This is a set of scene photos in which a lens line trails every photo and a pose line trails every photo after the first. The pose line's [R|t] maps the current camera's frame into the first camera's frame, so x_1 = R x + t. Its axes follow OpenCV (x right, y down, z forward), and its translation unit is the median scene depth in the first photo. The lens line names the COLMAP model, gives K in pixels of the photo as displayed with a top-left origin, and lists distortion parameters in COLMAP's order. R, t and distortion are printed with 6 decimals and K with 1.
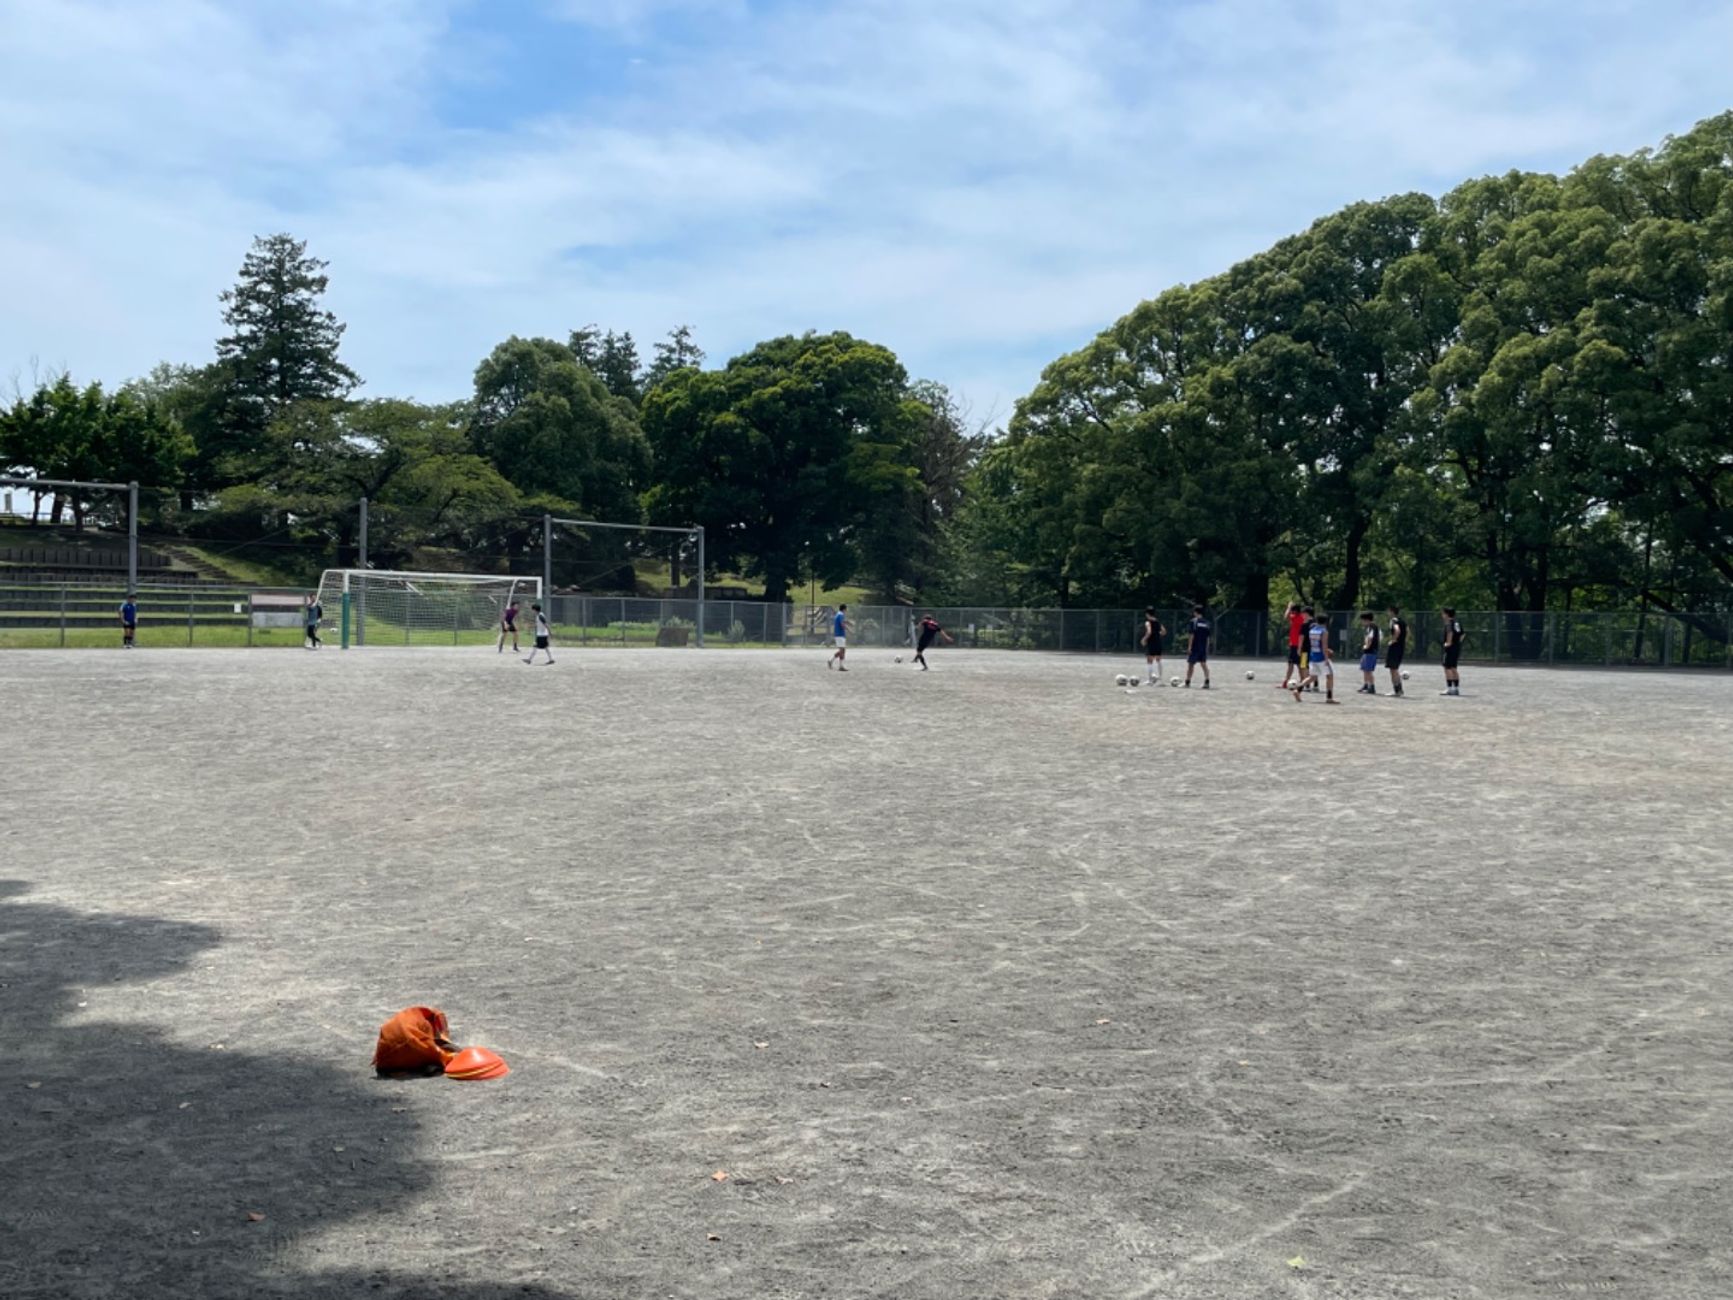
lens RADIAL K [[1685.2, 0, 866.5], [0, 1685.2, 650.0], [0, 0, 1]] dist [0.110982, -0.179180]
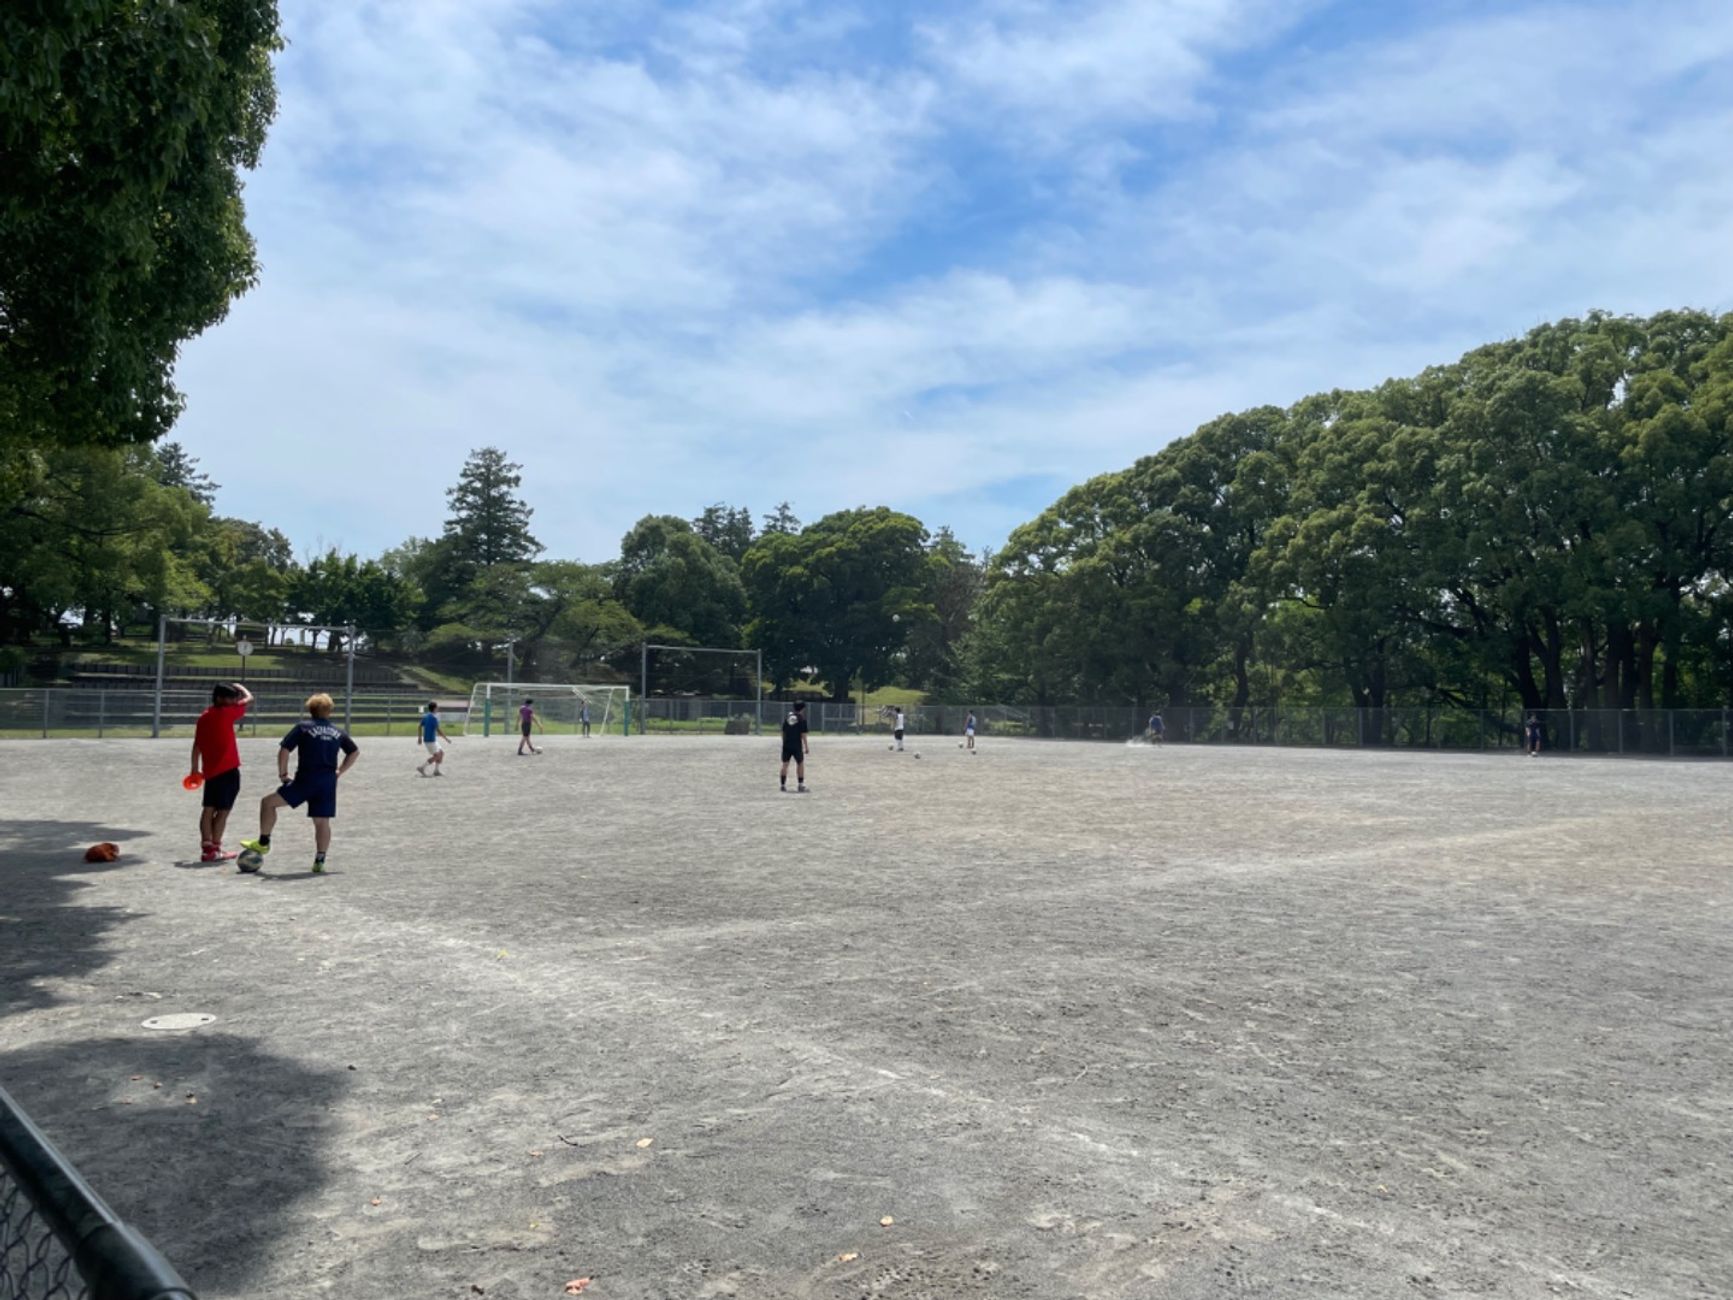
lens RADIAL K [[1330.3, 0, 891.2], [0, 1330.3, 648.2], [0, 0, 1]] dist [0.102433, -0.132432]
pose [[0.996544, -0.008418, -0.082638, 0.090352], [0.002752, 0.997651, -0.068442, 0.002137], [0.083020, 0.067978, 0.994227, -0.084203]]
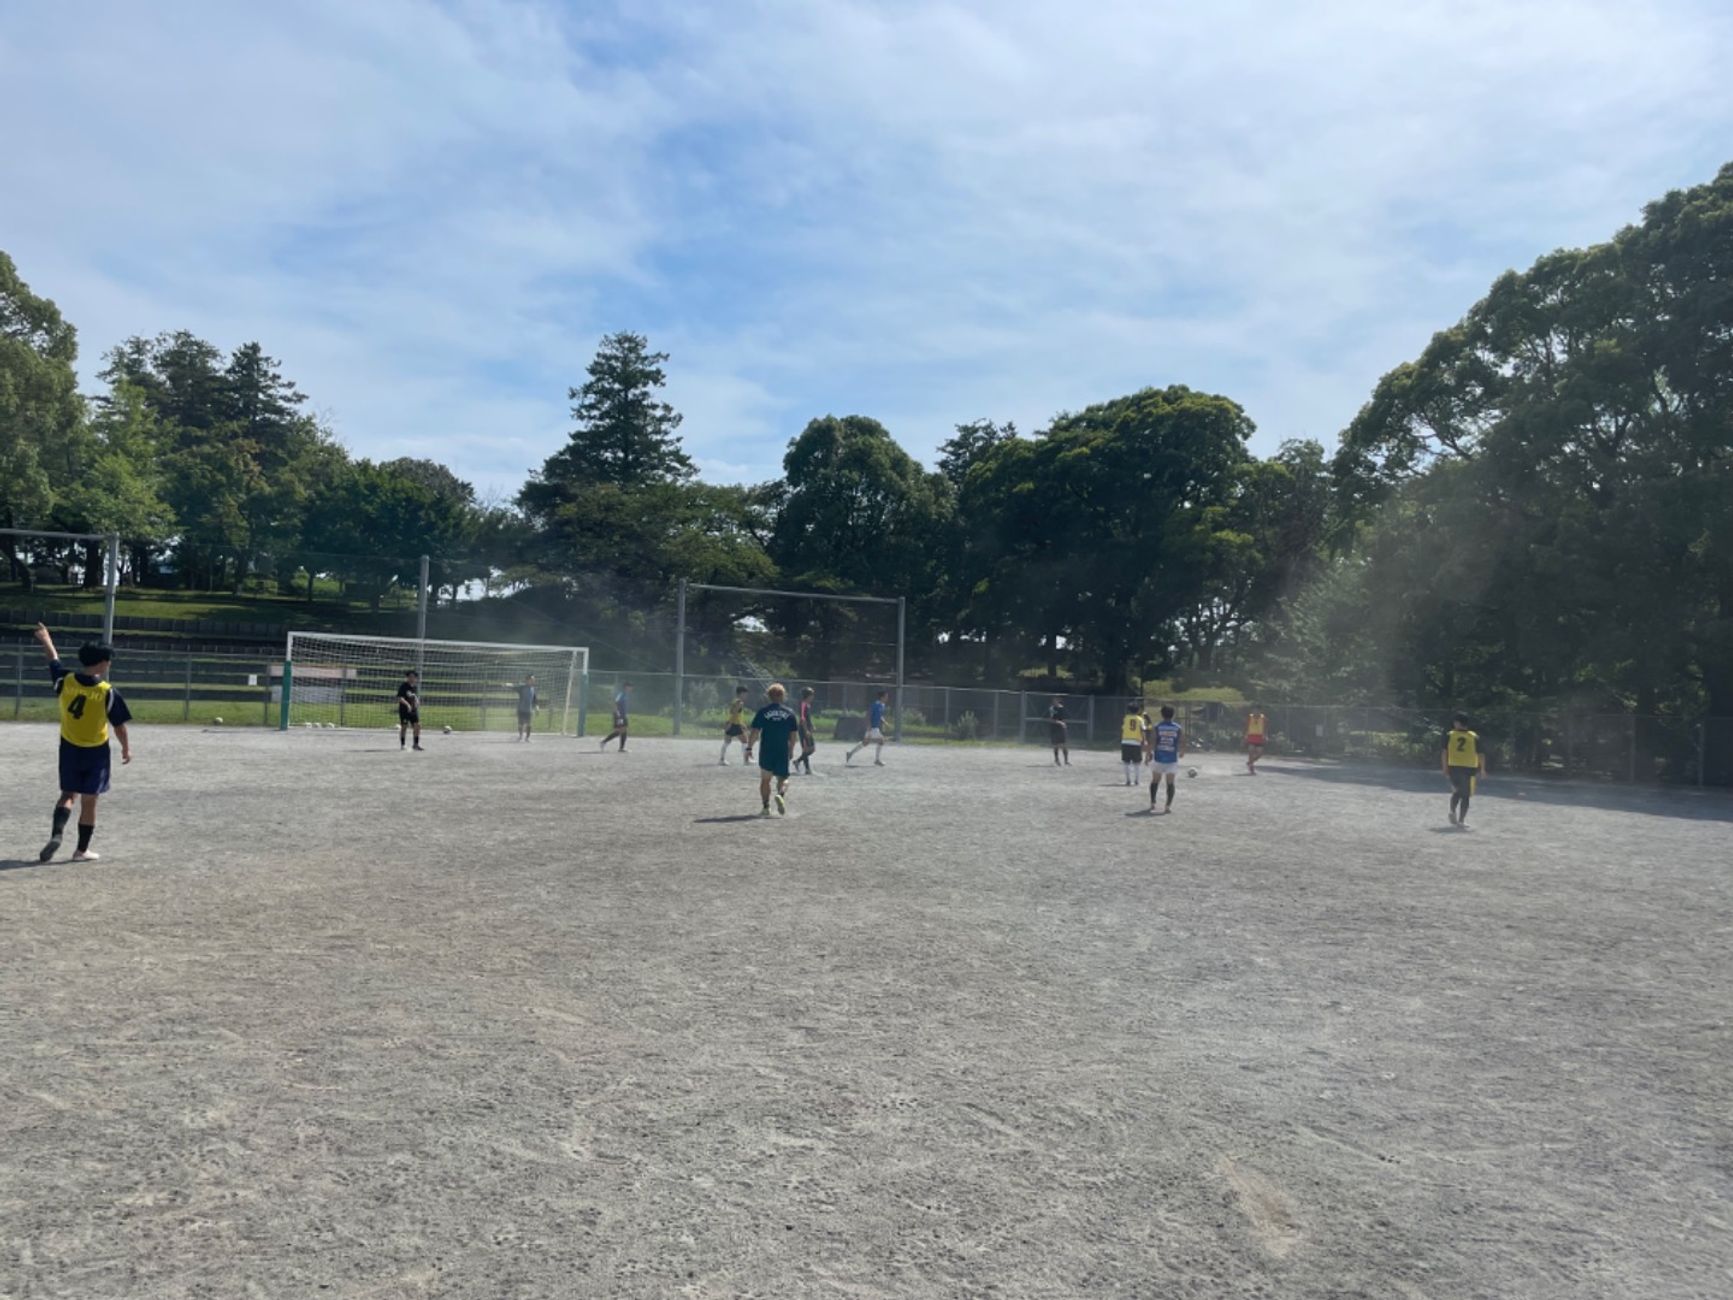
lens RADIAL K [[1330.2, 0, 866.5], [0, 1330.2, 650.0], [0, 0, 1]] dist [0.118268, -0.149430]
pose [[0.918646, 0.004194, -0.395058, 0.125613], [-0.030103, 0.997780, -0.059409, -0.005998], [0.393932, 0.066469, 0.916733, 0.344989]]
